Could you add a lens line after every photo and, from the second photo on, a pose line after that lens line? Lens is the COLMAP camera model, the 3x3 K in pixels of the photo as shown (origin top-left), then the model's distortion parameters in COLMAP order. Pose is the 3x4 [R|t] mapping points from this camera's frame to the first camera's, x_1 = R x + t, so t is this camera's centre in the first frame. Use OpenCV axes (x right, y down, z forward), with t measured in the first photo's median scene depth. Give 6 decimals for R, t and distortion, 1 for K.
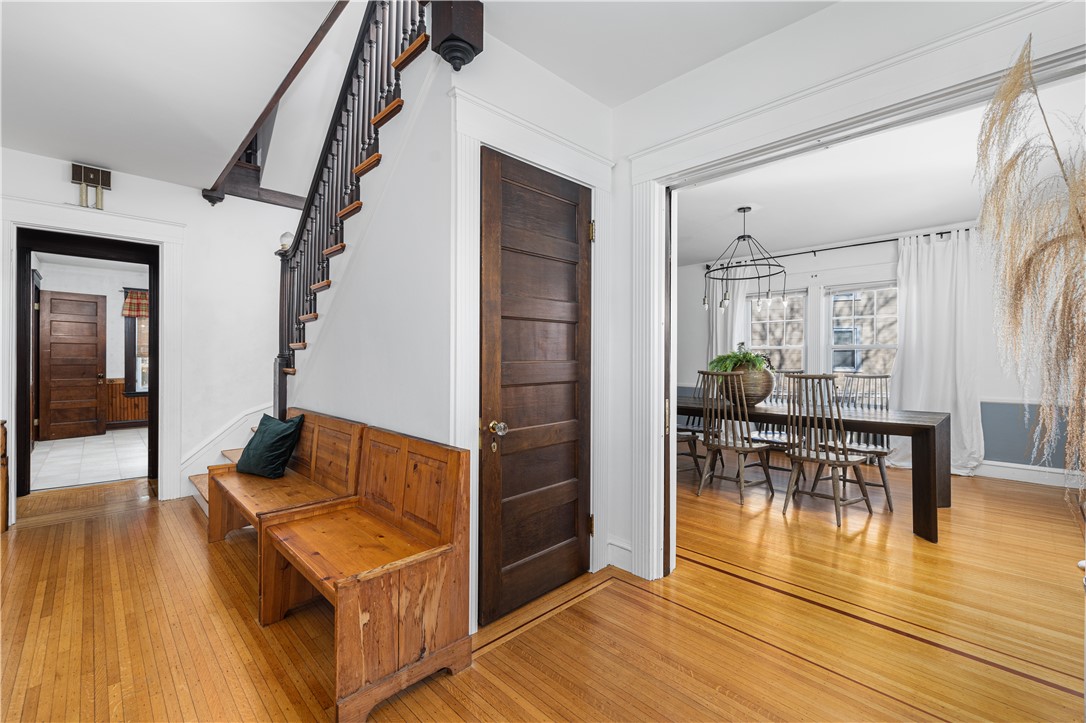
lens RADIAL K [[463.2, 0, 555.5], [0, 463.2, 354.0], [0, 0, 1]] dist [0.000753, 0.002579]
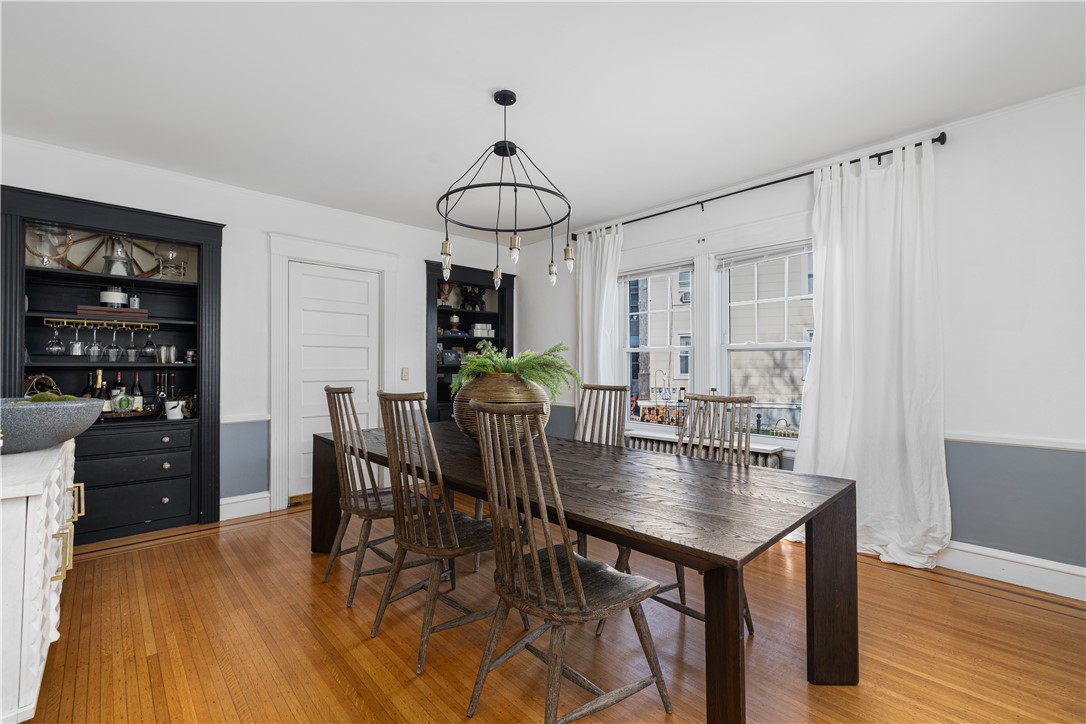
lens RADIAL K [[463.2, 0, 554.3], [0, 463.2, 356.1], [0, 0, 1]] dist [0.000753, 0.002579]
pose [[0.999950, -0.003682, -0.009254, 0.430454], [0.003589, 0.999943, -0.010078, 0.003024], [0.009291, 0.010044, 0.999906, 0.412004]]
